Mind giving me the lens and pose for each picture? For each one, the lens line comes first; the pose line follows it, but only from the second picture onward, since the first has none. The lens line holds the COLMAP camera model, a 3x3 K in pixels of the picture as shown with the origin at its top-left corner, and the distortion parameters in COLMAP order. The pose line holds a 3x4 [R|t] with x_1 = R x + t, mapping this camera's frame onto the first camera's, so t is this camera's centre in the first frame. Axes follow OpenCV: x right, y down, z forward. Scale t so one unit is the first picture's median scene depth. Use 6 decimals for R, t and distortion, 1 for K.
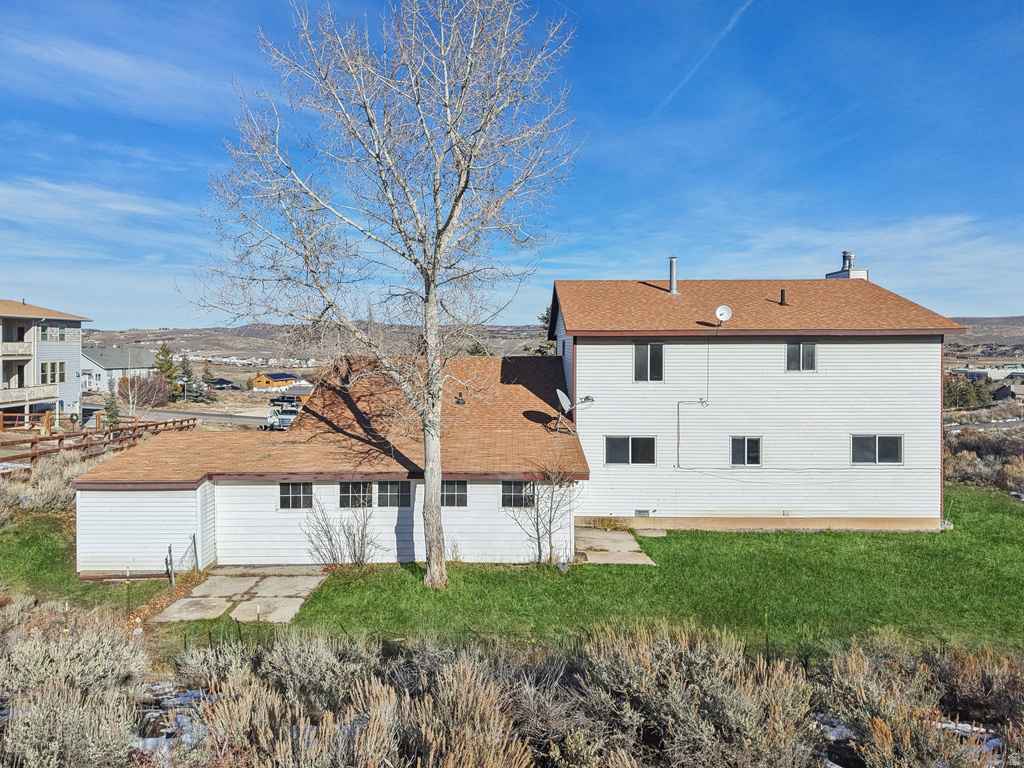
lens RADIAL K [[697.5, 0, 507.8], [0, 697.5, 361.2], [0, 0, 1]] dist [0.031609, -0.030656]
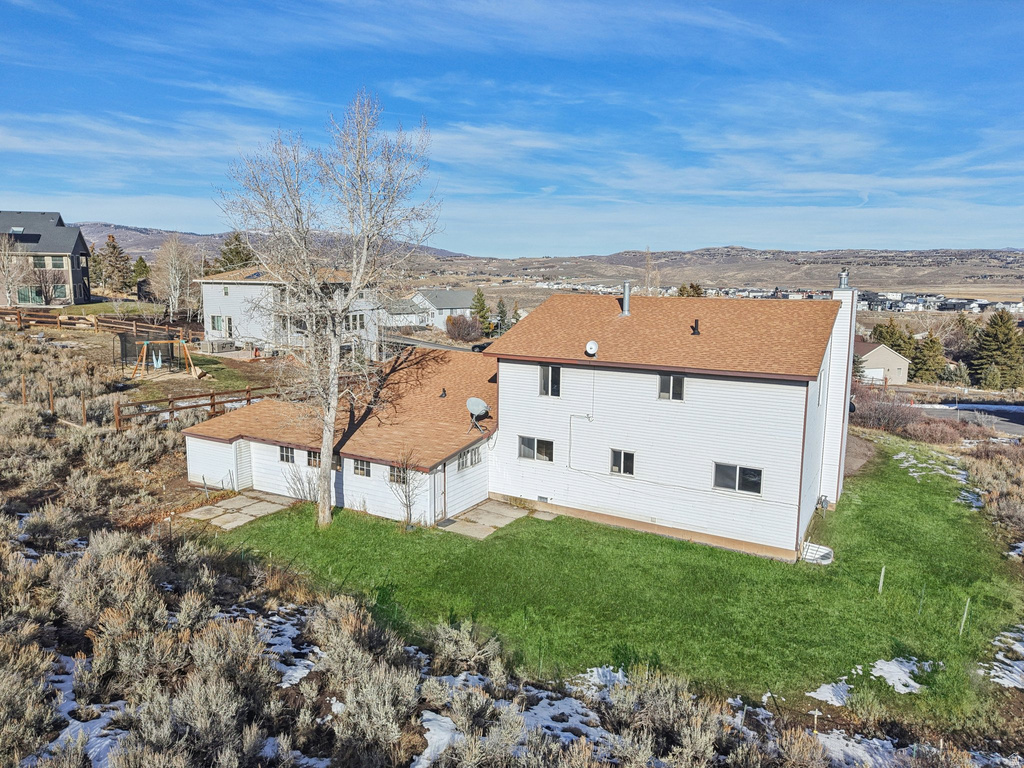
lens RADIAL K [[697.5, 0, 518.1], [0, 697.5, 379.8], [0, 0, 1]] dist [0.031609, -0.030656]
pose [[0.876129, 0.082717, -0.474928, 0.733620], [-0.020598, 0.990693, 0.134549, -0.163490], [0.481637, -0.108100, 0.869678, -0.089576]]
